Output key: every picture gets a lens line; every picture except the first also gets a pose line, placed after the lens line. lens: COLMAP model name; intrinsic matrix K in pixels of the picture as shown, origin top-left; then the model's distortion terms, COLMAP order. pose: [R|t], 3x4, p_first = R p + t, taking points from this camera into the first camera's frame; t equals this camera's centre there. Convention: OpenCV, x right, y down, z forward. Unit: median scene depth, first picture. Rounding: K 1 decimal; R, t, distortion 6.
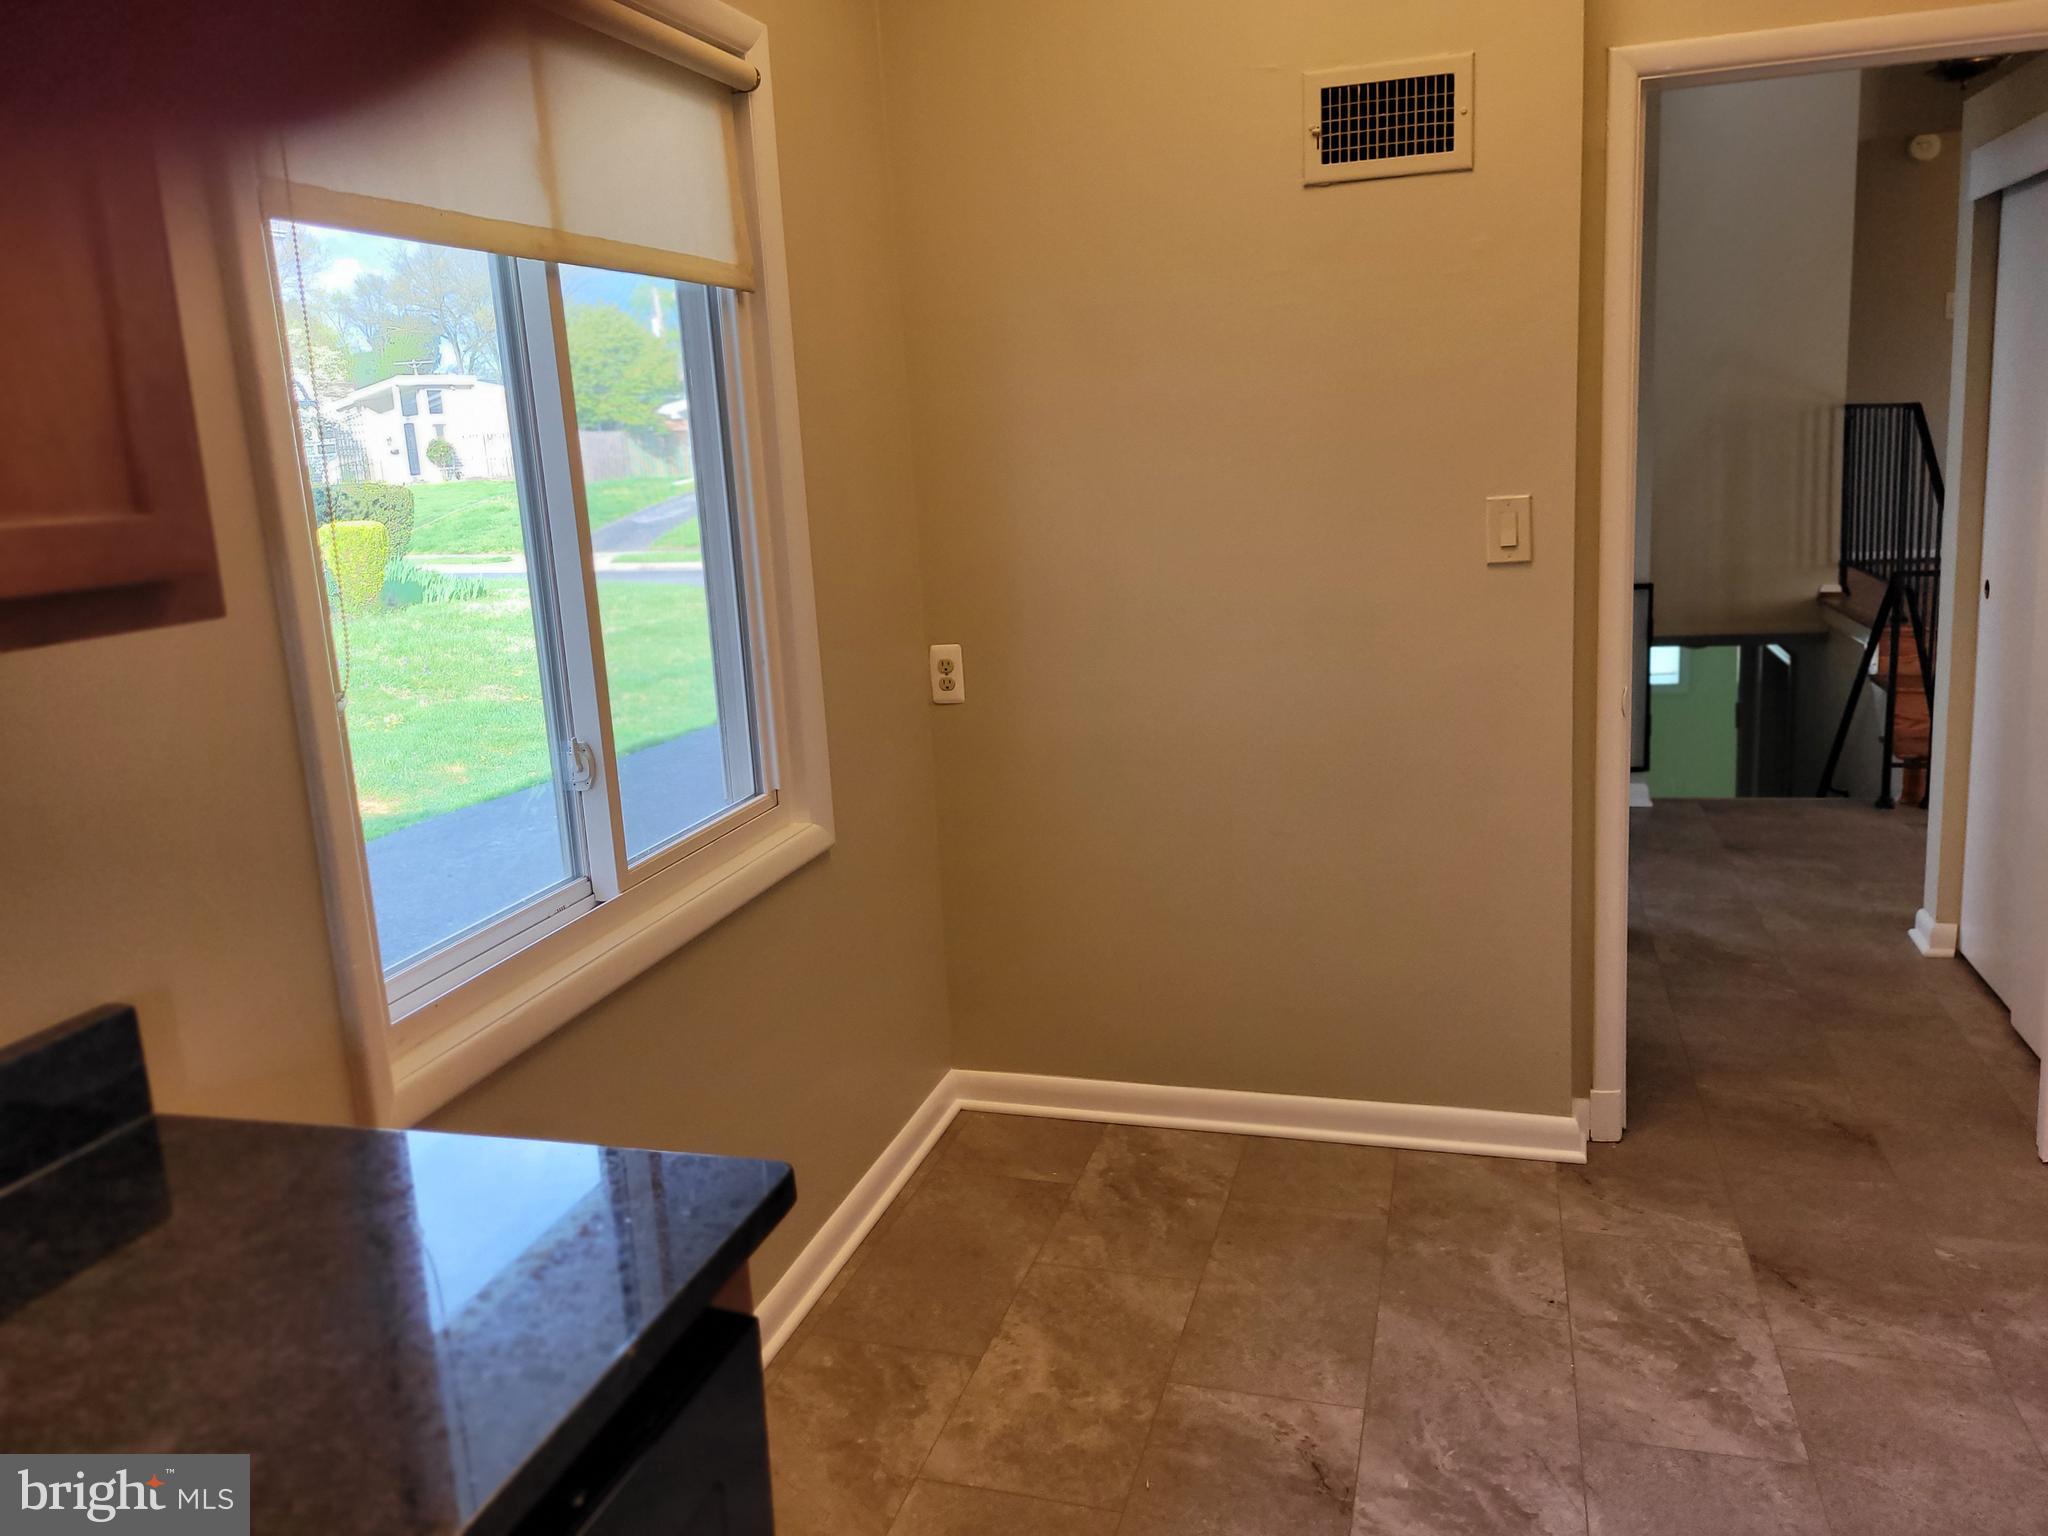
lens RADIAL K [[1546.6, 0, 1003.7], [0, 1546.6, 763.1], [0, 0, 1]] dist [0.056306, -0.047298]
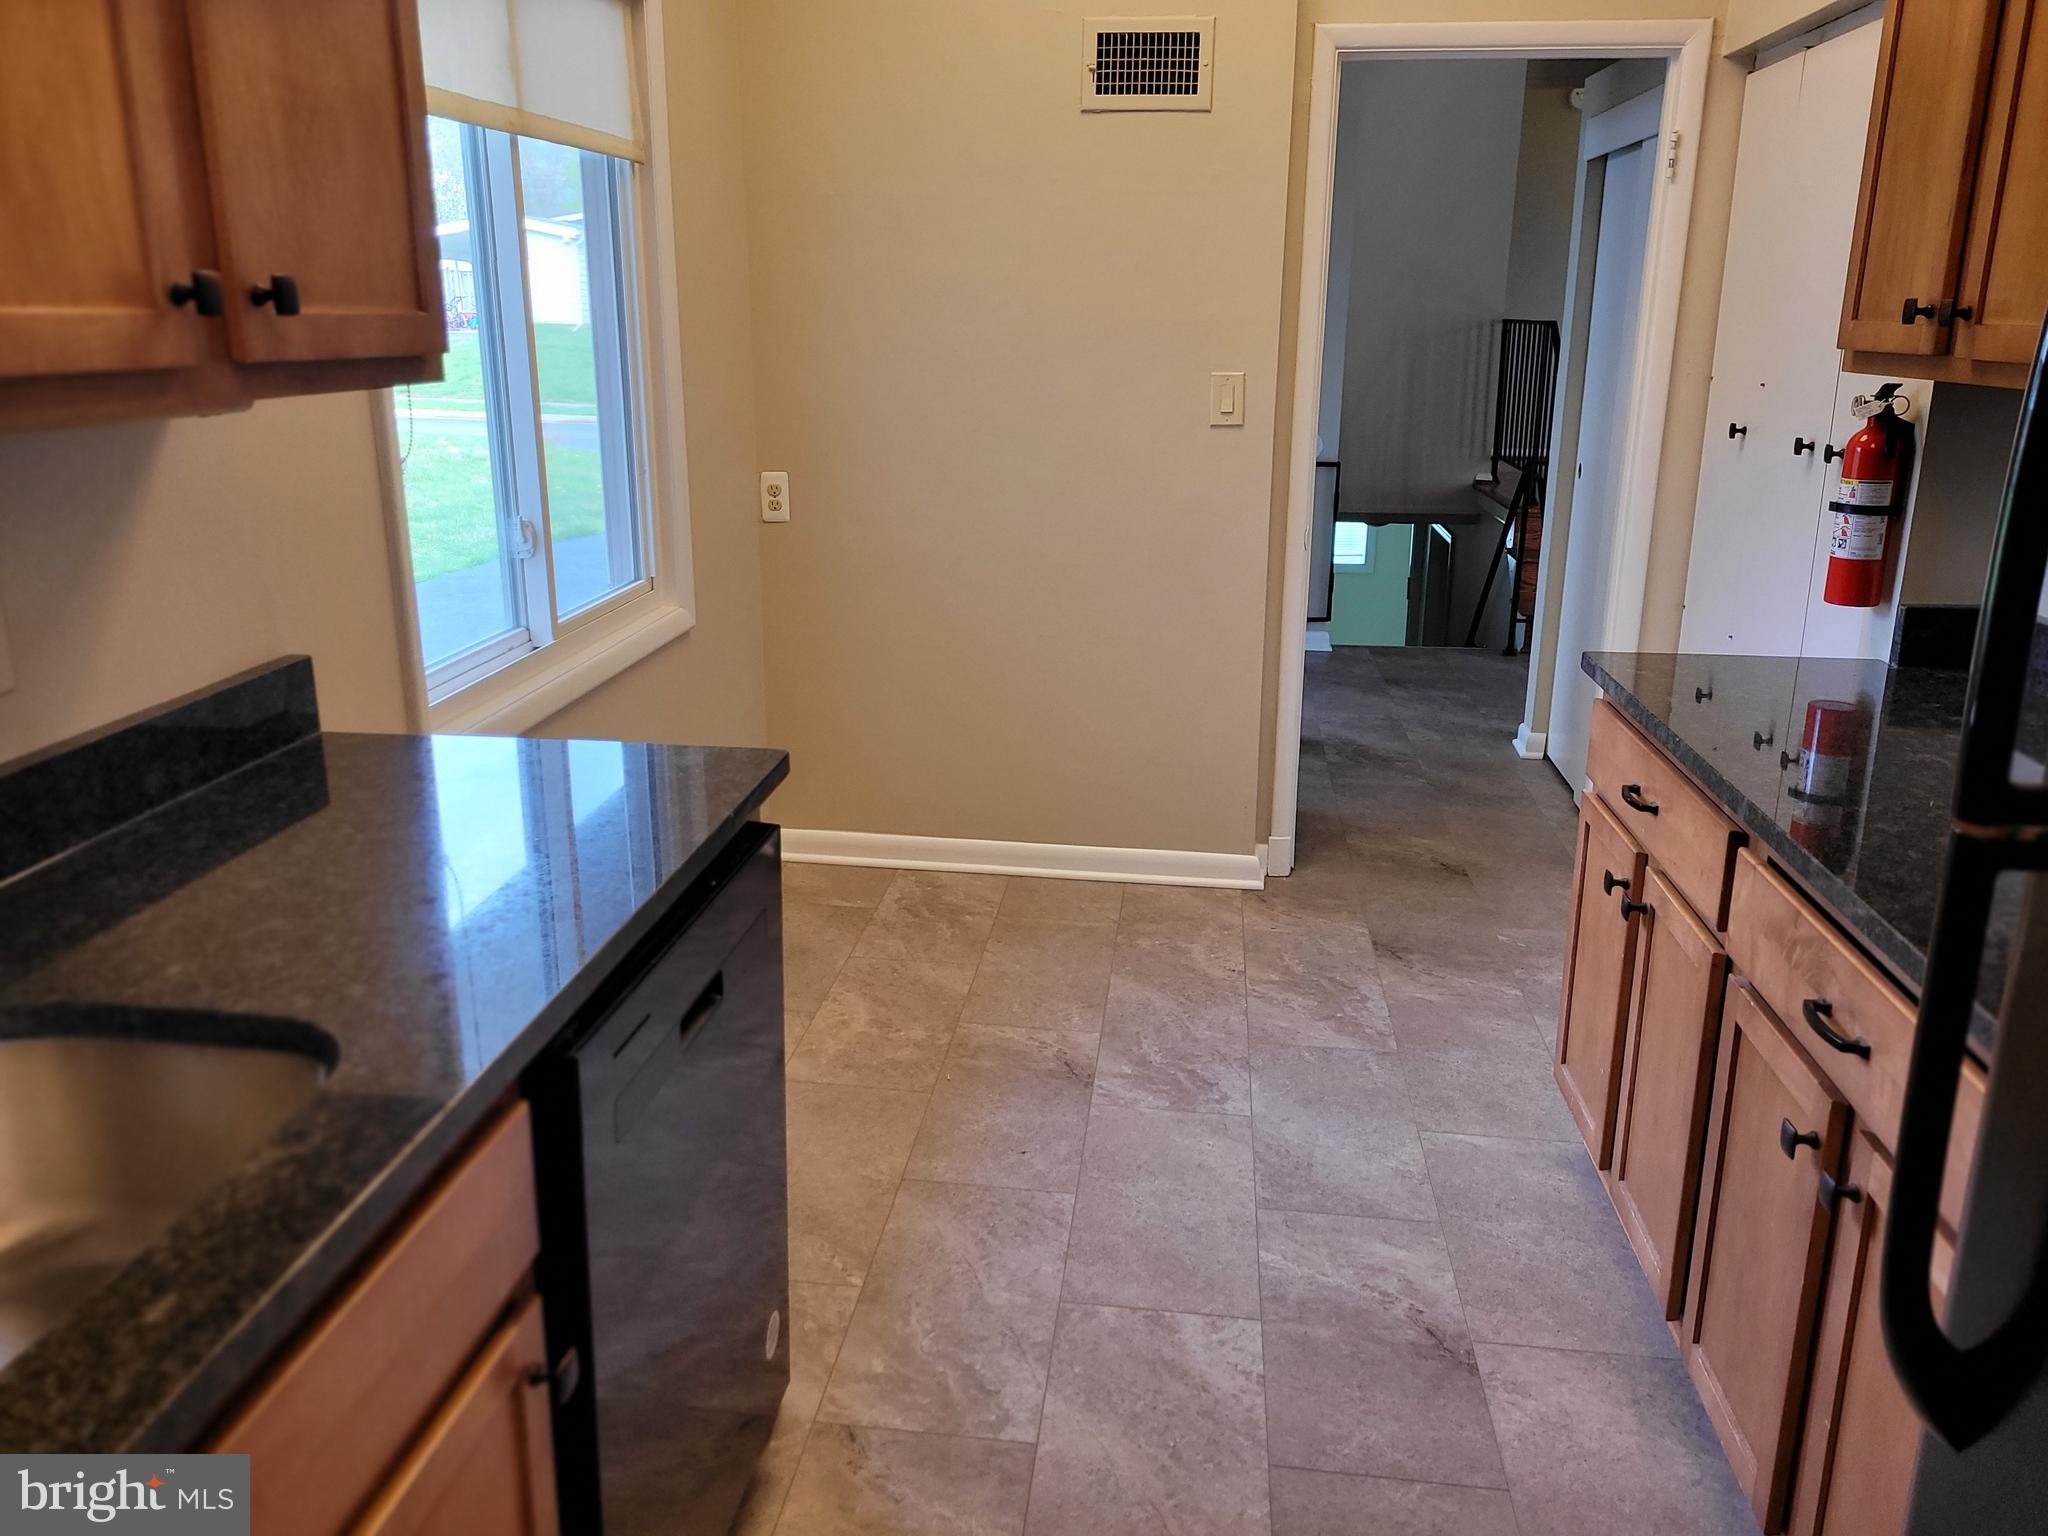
lens RADIAL K [[1546.6, 0, 985.4], [0, 1546.6, 744.5], [0, 0, 1]] dist [0.056306, -0.047298]
pose [[0.985856, 0.018037, 0.166620, -0.087892], [-0.029153, 0.997491, 0.064513, 0.062463], [-0.165038, -0.068458, 0.983908, -0.269200]]
